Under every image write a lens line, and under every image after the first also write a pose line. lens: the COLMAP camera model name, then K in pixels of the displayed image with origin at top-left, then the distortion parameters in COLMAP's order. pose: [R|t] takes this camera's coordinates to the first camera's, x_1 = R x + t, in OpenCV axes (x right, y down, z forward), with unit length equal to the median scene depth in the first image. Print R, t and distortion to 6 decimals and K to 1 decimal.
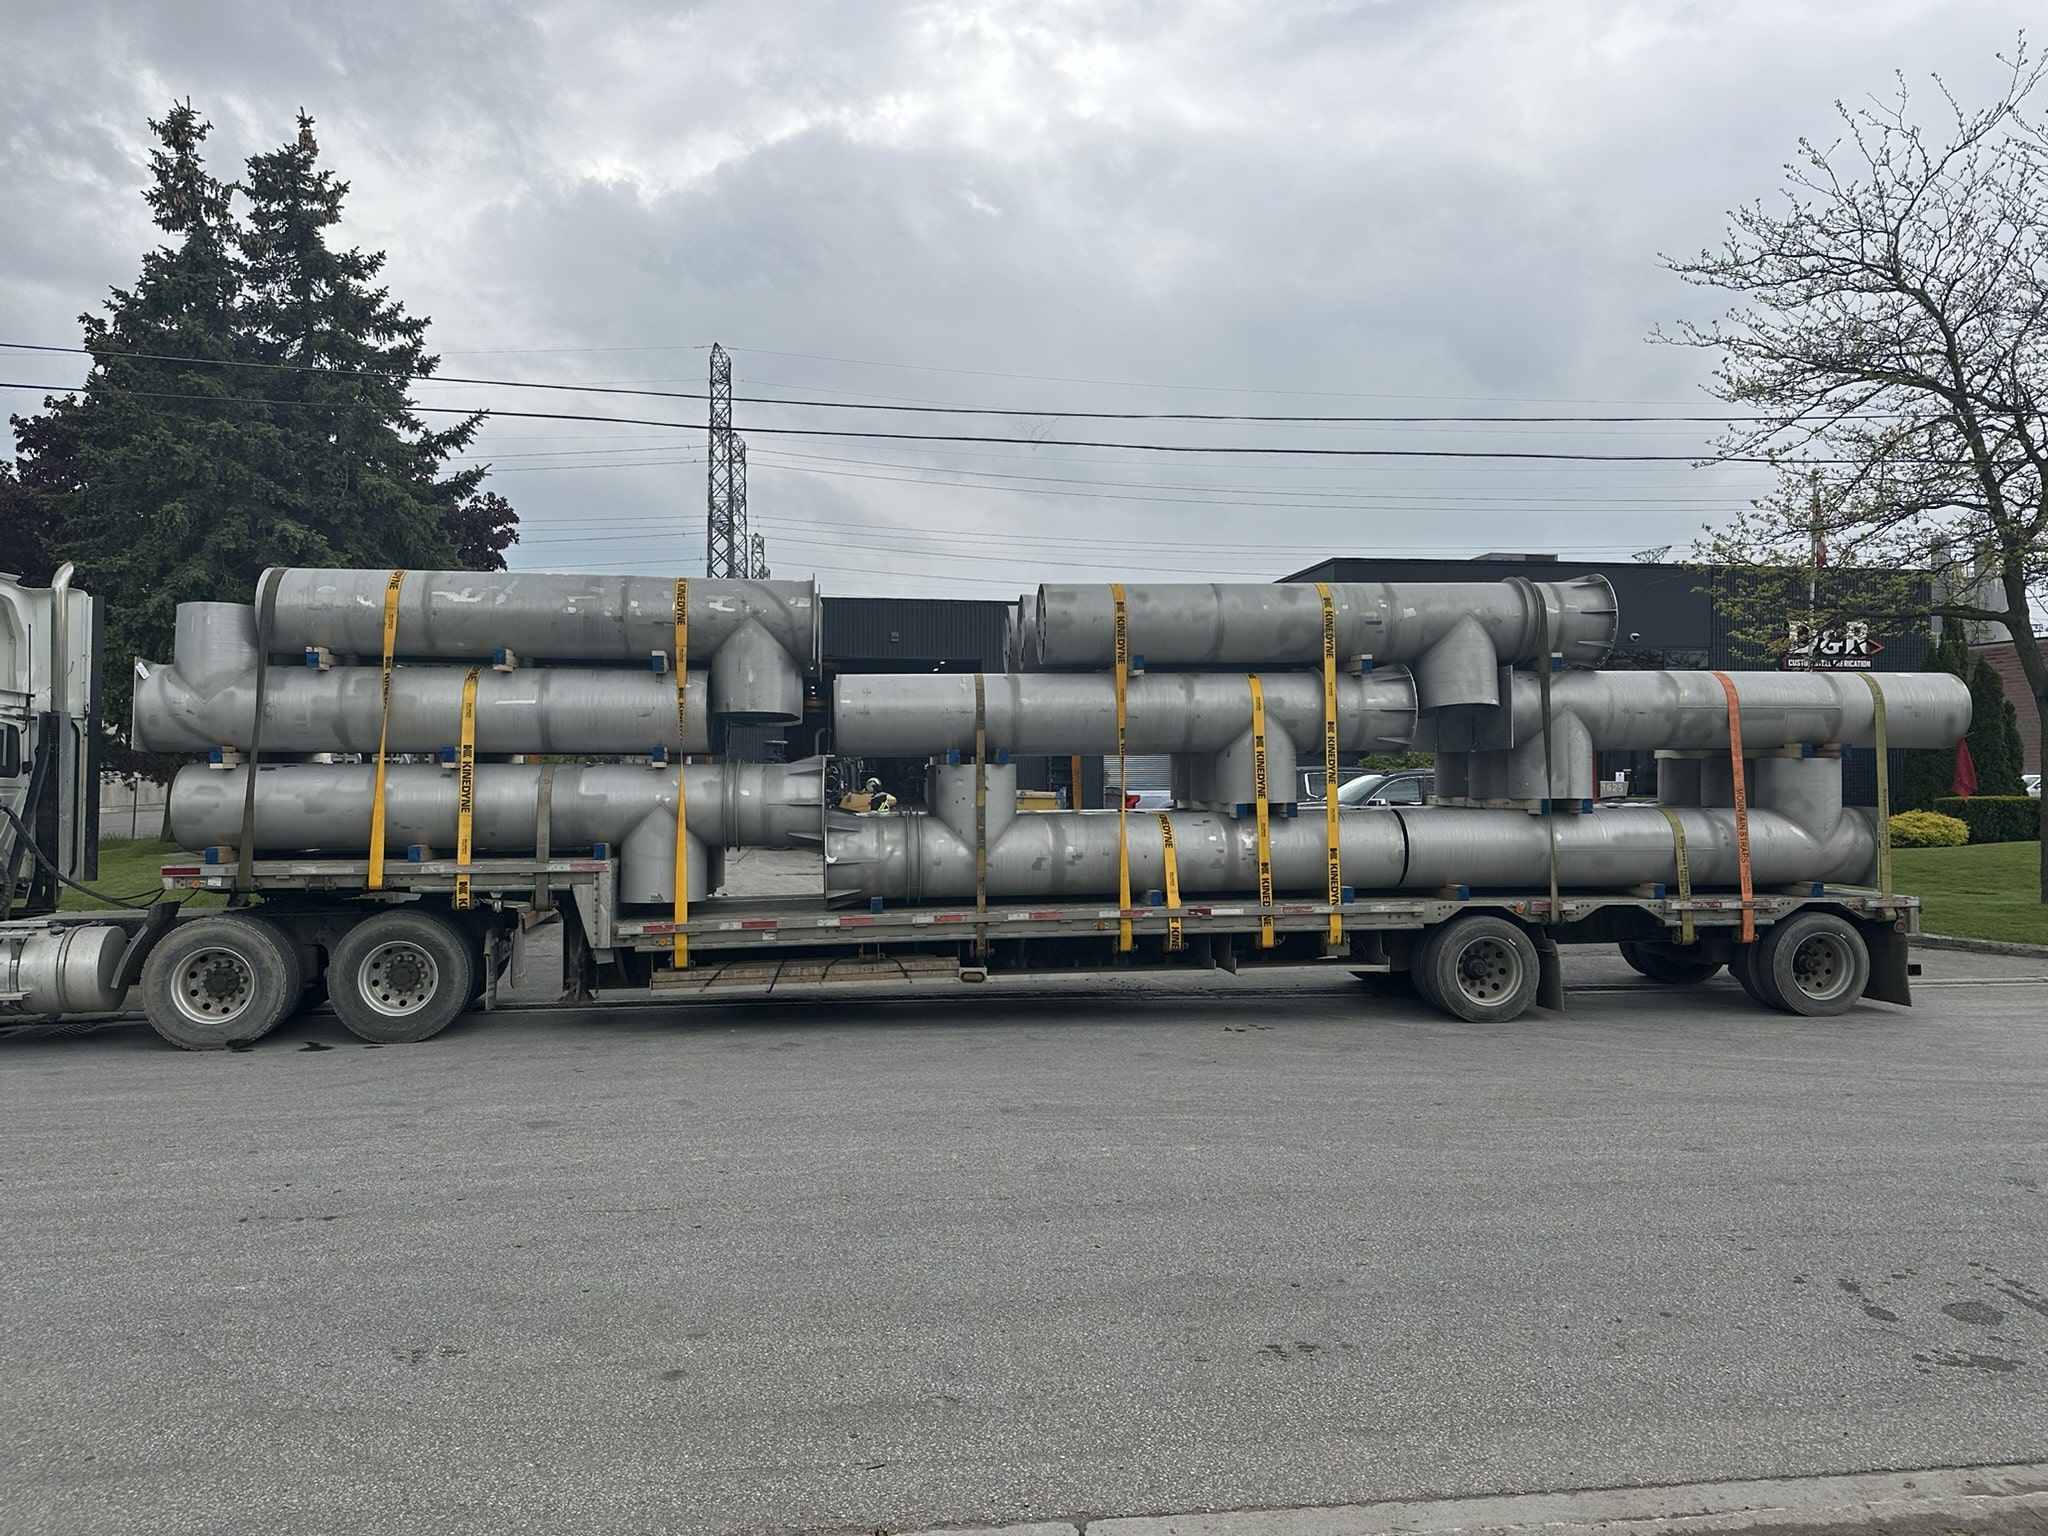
lens RADIAL K [[1413.2, 0, 1024.0], [0, 1413.2, 768.0], [0, 0, 1]] dist [0.153349, -0.255604]
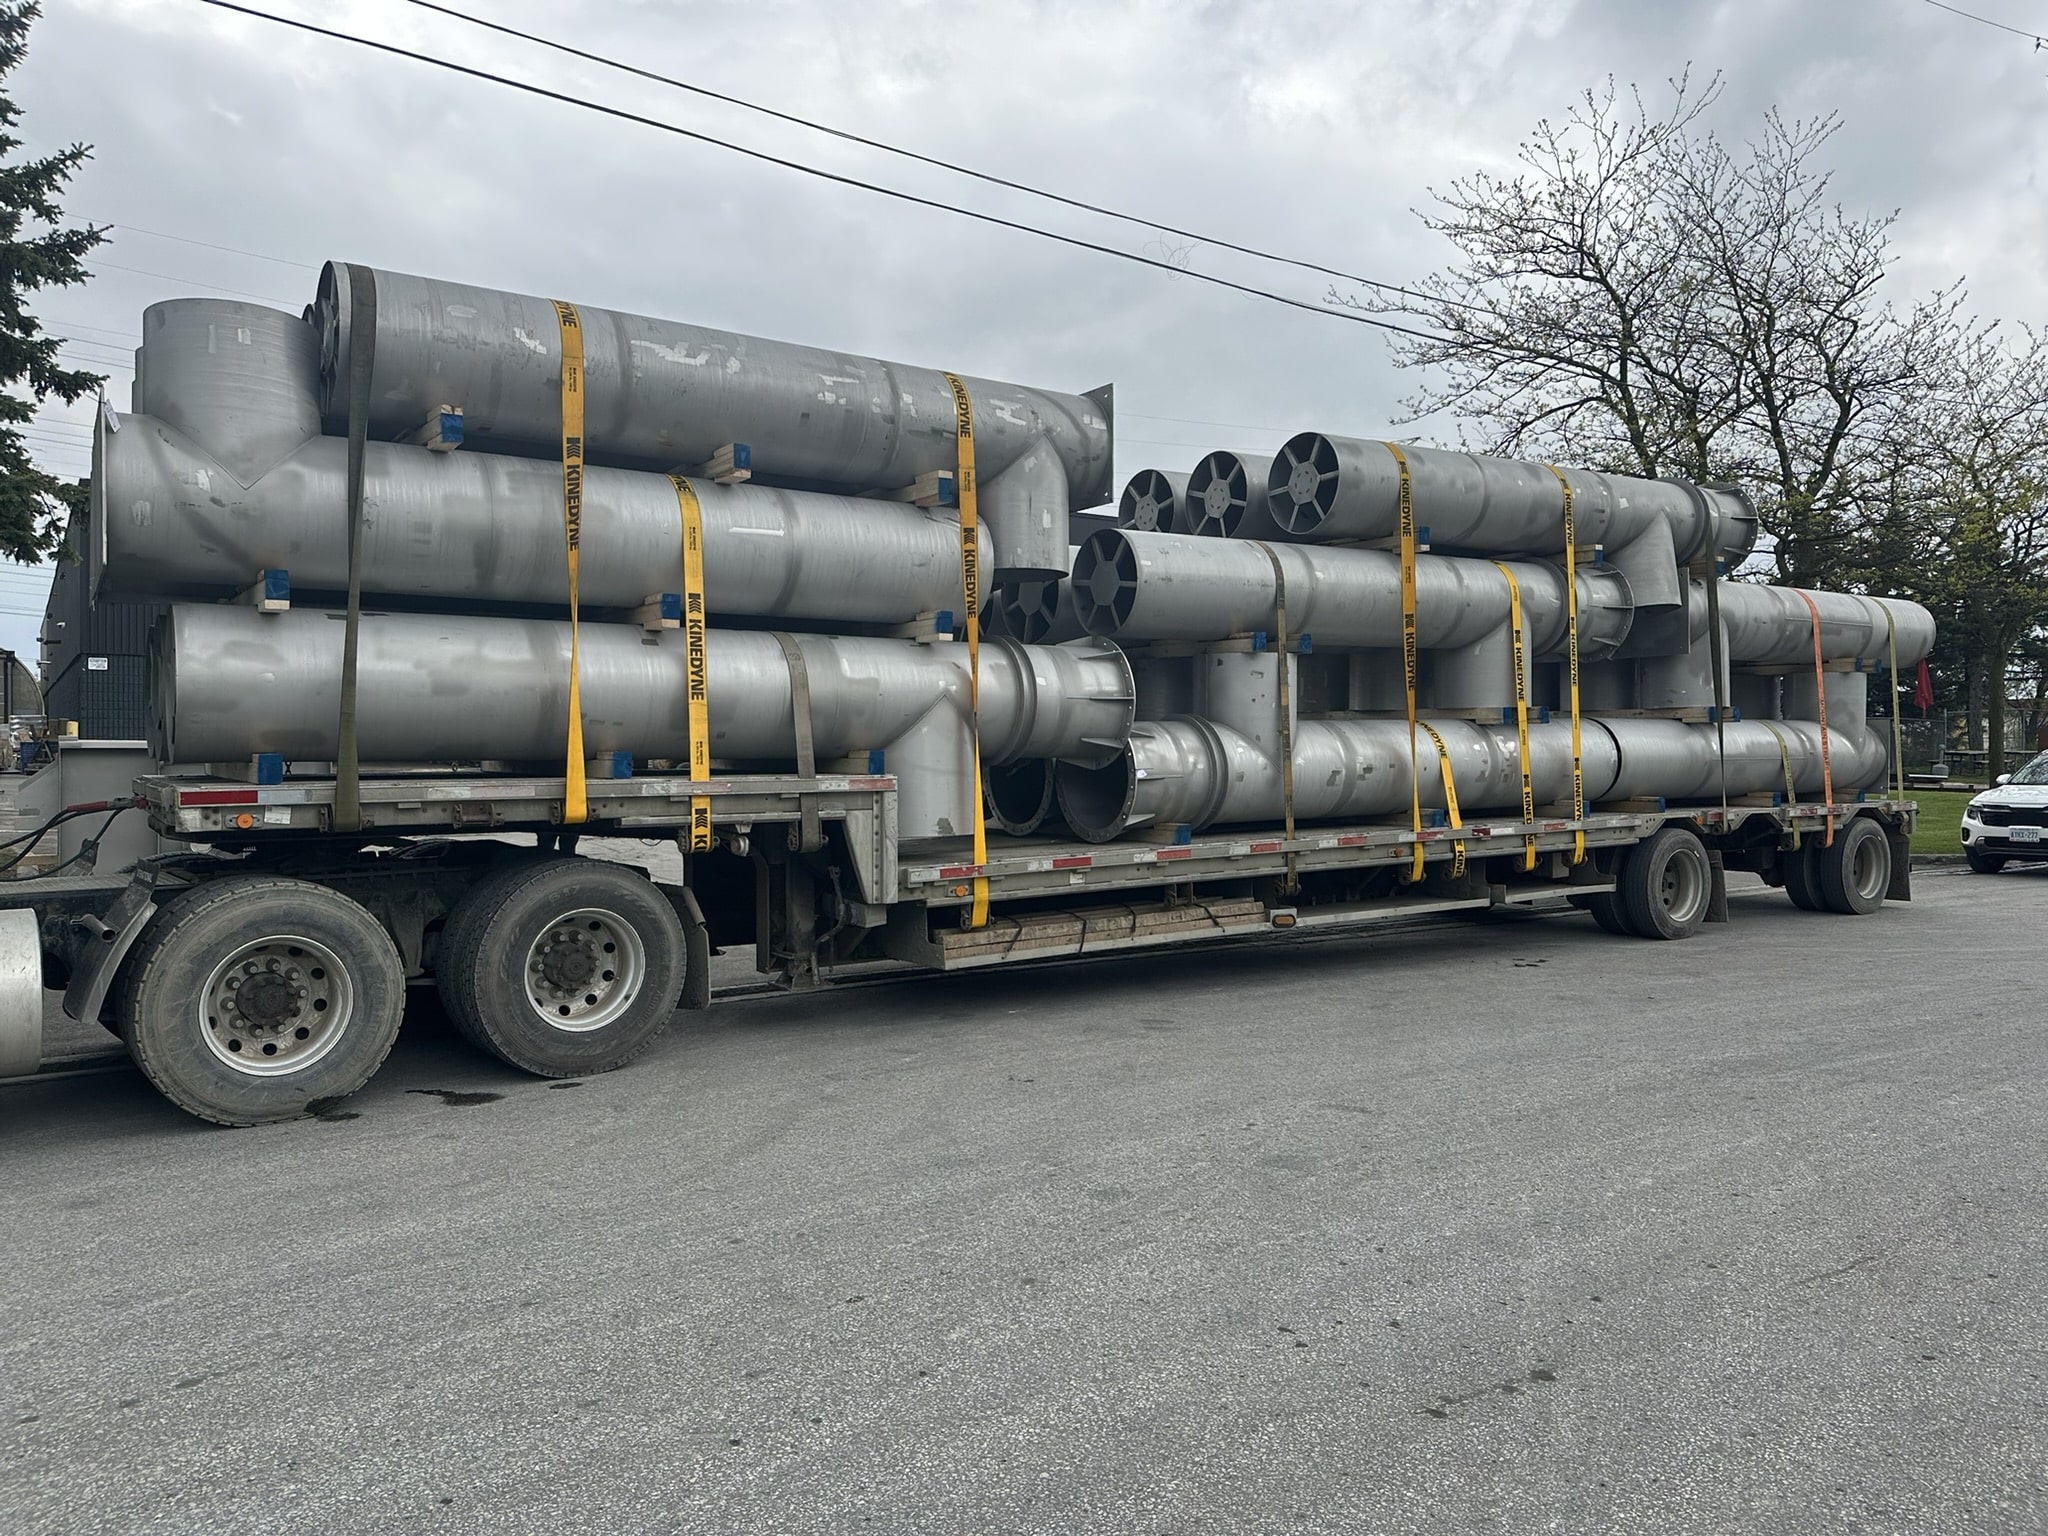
lens RADIAL K [[1413.2, 0, 1024.0], [0, 1413.2, 768.0], [0, 0, 1]] dist [0.153349, -0.255604]
pose [[0.891197, -0.009202, 0.453524, -0.527933], [0.002116, 0.999868, 0.016129, 0.049525], [-0.453612, -0.013414, 0.891098, 0.363460]]
